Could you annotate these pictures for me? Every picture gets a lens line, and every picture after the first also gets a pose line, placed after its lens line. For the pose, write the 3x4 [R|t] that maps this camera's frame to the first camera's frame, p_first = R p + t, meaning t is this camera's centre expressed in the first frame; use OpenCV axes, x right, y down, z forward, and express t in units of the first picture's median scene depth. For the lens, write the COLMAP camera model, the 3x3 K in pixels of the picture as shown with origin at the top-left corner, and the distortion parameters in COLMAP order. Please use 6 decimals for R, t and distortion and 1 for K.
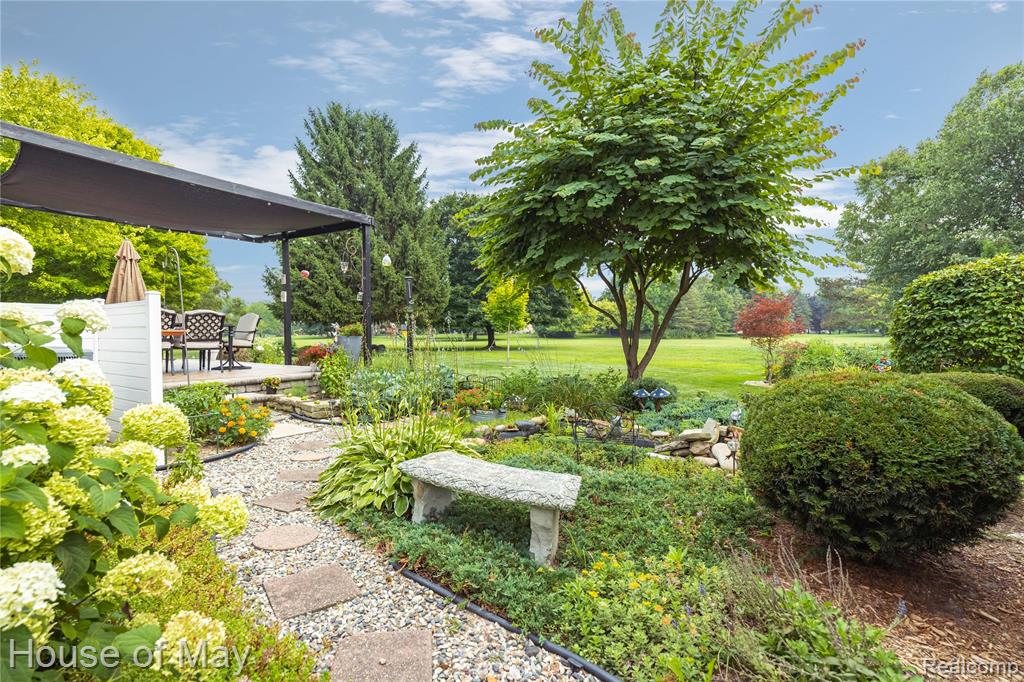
lens RADIAL K [[462.4, 0, 510.9], [0, 462.4, 333.0], [0, 0, 1]] dist [-0.004670, -0.000783]
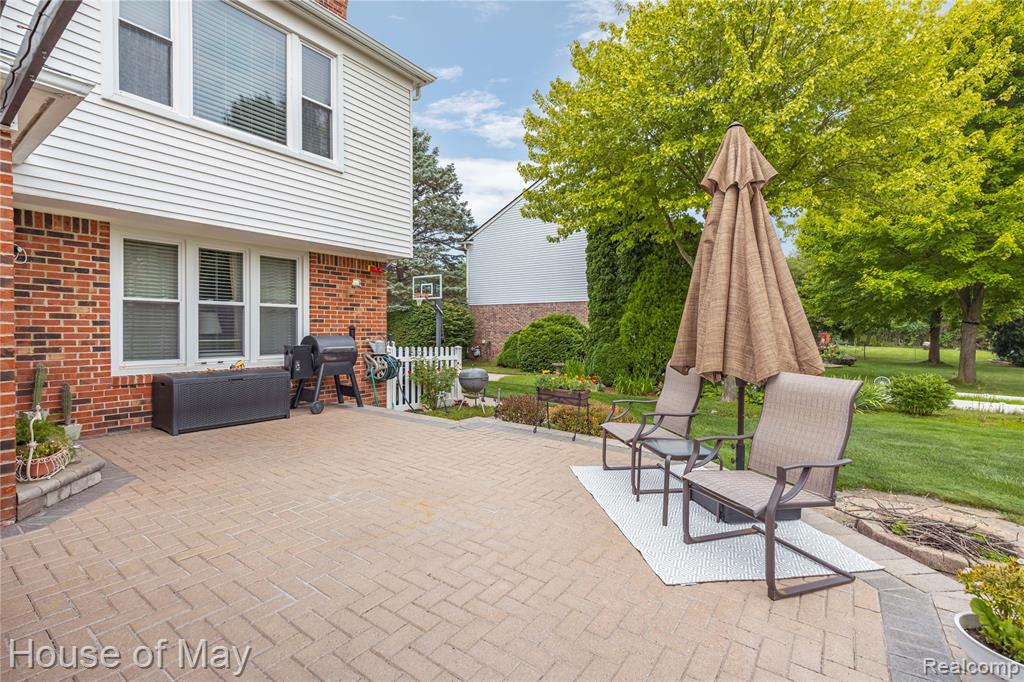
lens RADIAL K [[462.4, 0, 510.9], [0, 462.4, 333.0], [0, 0, 1]] dist [-0.004670, -0.000783]
pose [[-0.078480, 0.007551, -0.996887, -0.258136], [-0.007708, 0.999937, 0.008181, -0.032227], [0.996886, 0.008326, -0.078417, 0.490725]]
